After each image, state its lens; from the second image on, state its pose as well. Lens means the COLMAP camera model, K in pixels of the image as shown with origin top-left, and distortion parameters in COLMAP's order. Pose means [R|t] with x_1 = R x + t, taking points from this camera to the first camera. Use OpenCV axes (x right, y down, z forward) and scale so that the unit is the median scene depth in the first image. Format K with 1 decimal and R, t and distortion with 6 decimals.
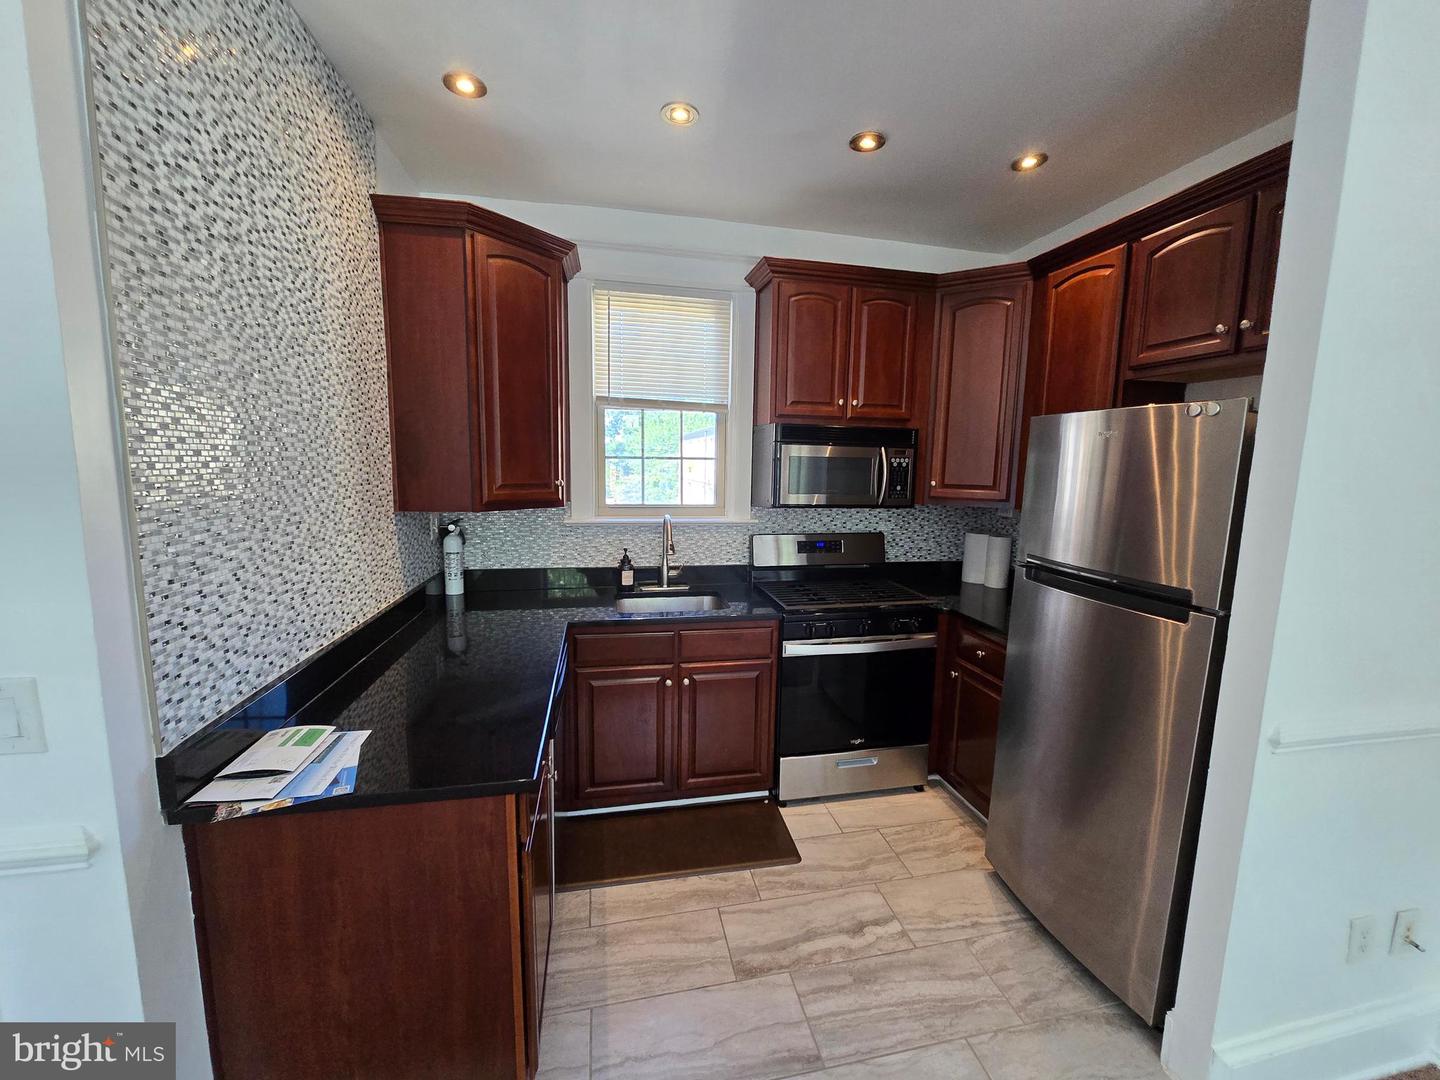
lens RADIAL K [[590.8, 0, 726.5], [0, 590.8, 540.6], [0, 0, 1]] dist [-0.009744, 0.003830]
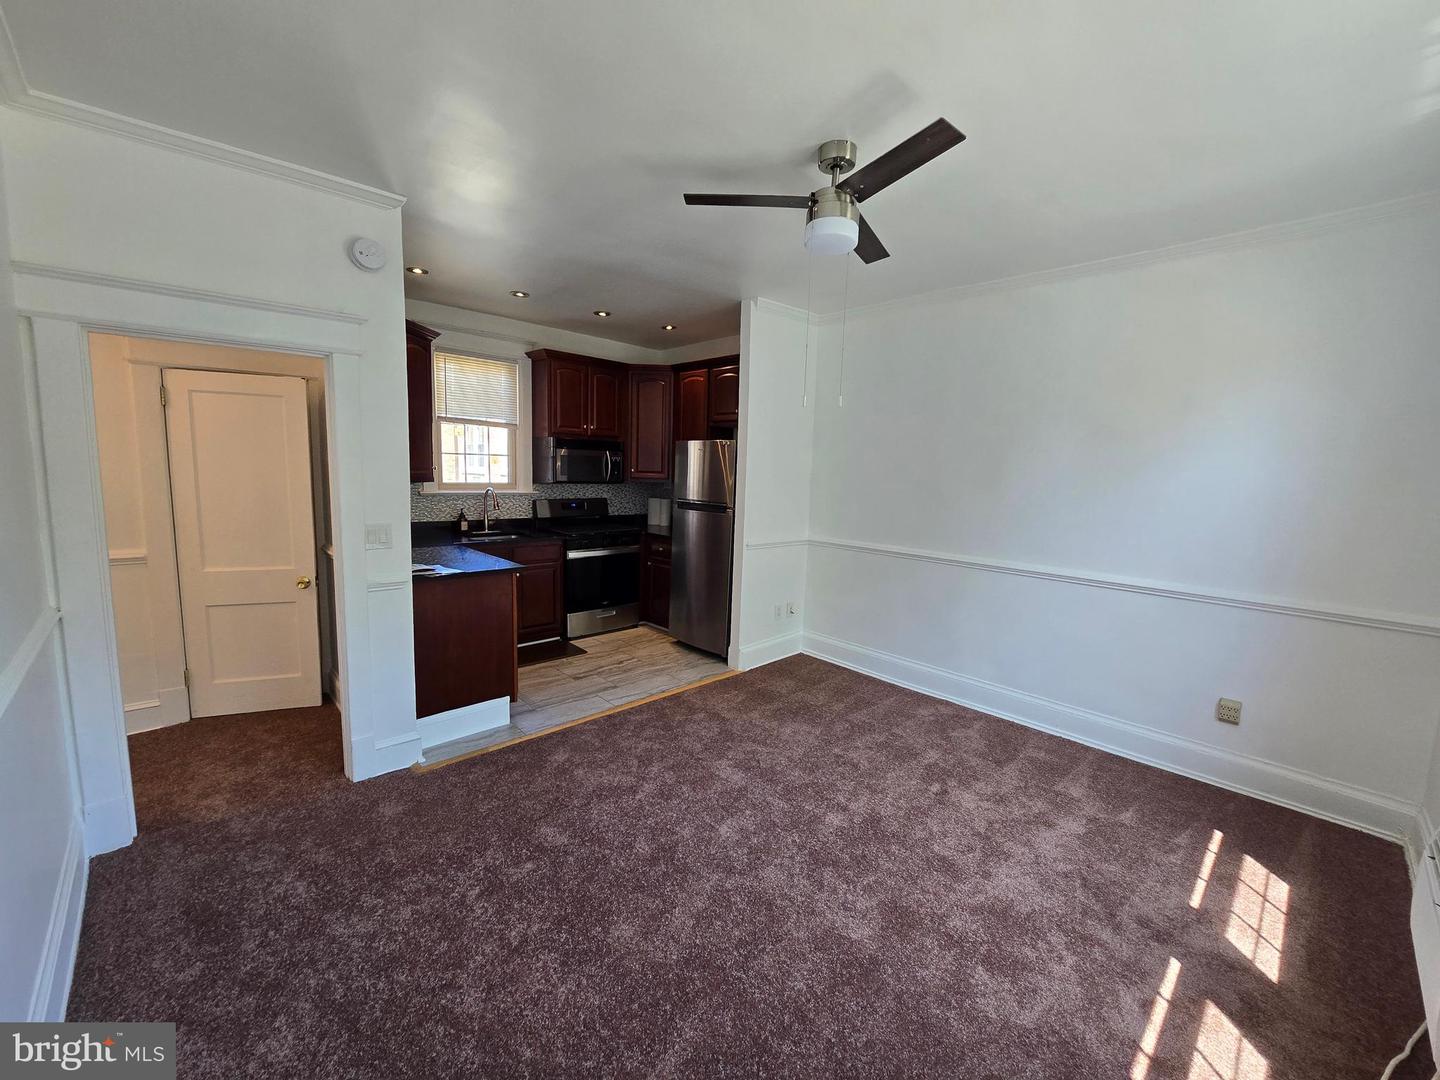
lens RADIAL K [[590.8, 0, 729.5], [0, 590.8, 546.5], [0, 0, 1]] dist [-0.009744, 0.003830]
pose [[0.851013, -0.060188, 0.521685, -0.435820], [0.053774, 0.998176, 0.027442, 0.124461], [-0.522385, 0.004700, 0.852697, -0.878622]]
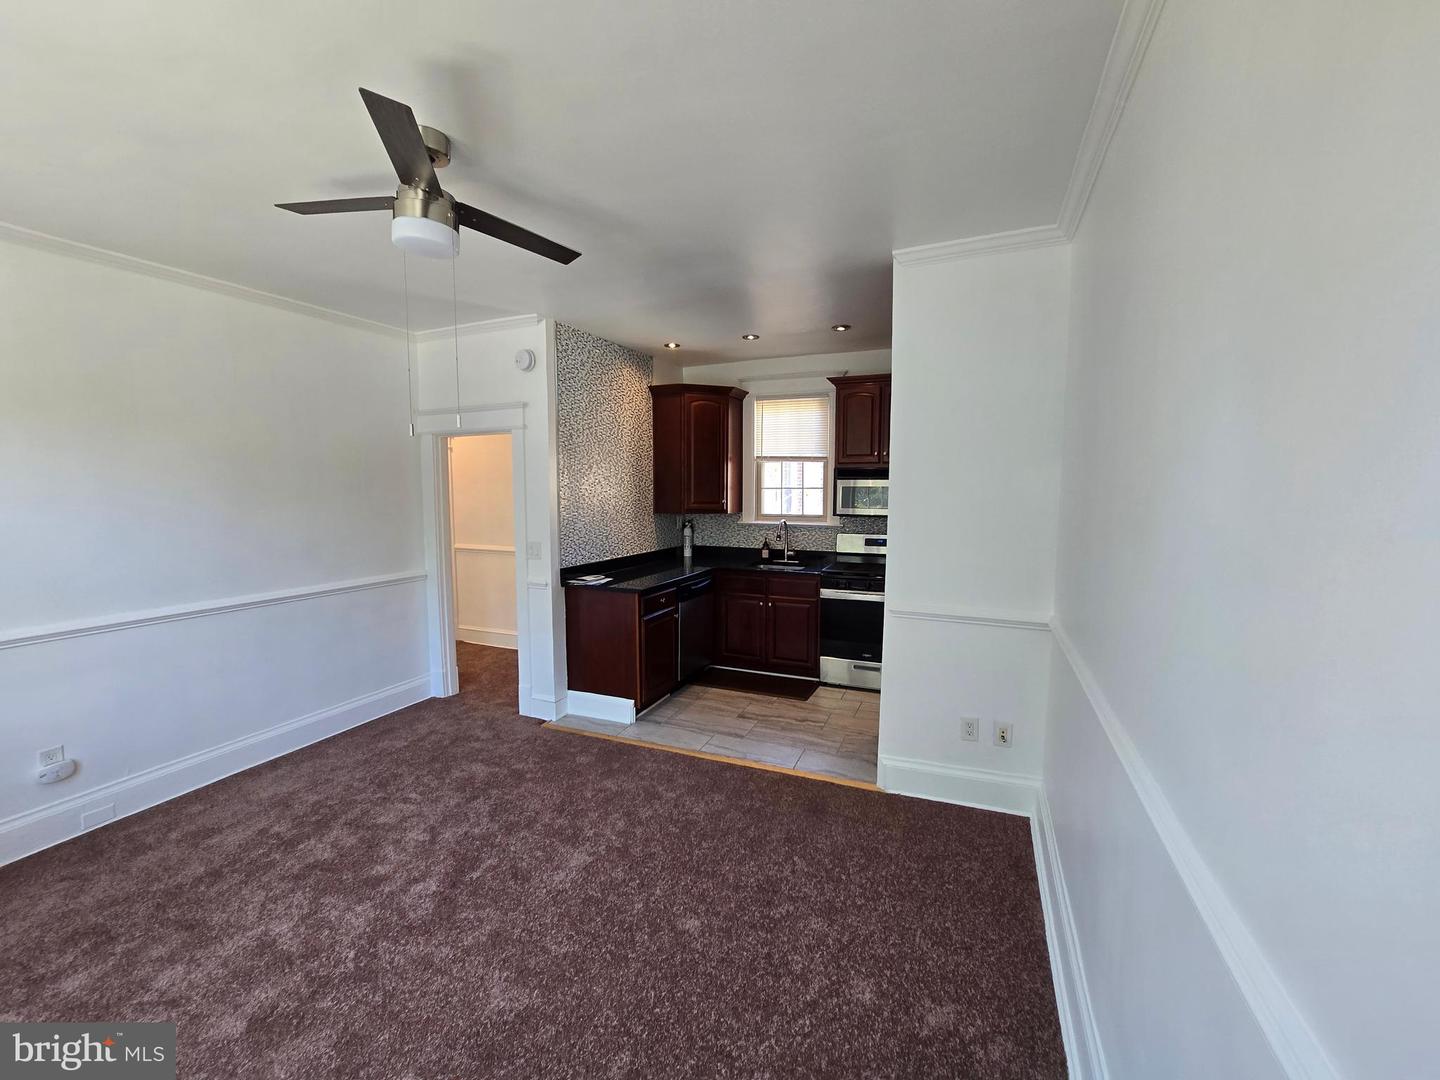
lens RADIAL K [[590.8, 0, 731.6], [0, 590.8, 541.6], [0, 0, 1]] dist [-0.009744, 0.003830]
pose [[0.823617, 0.038166, -0.565861, 0.847345], [-0.063856, 0.997629, -0.025655, 0.085547], [0.563540, 0.057264, 0.824102, -0.622114]]
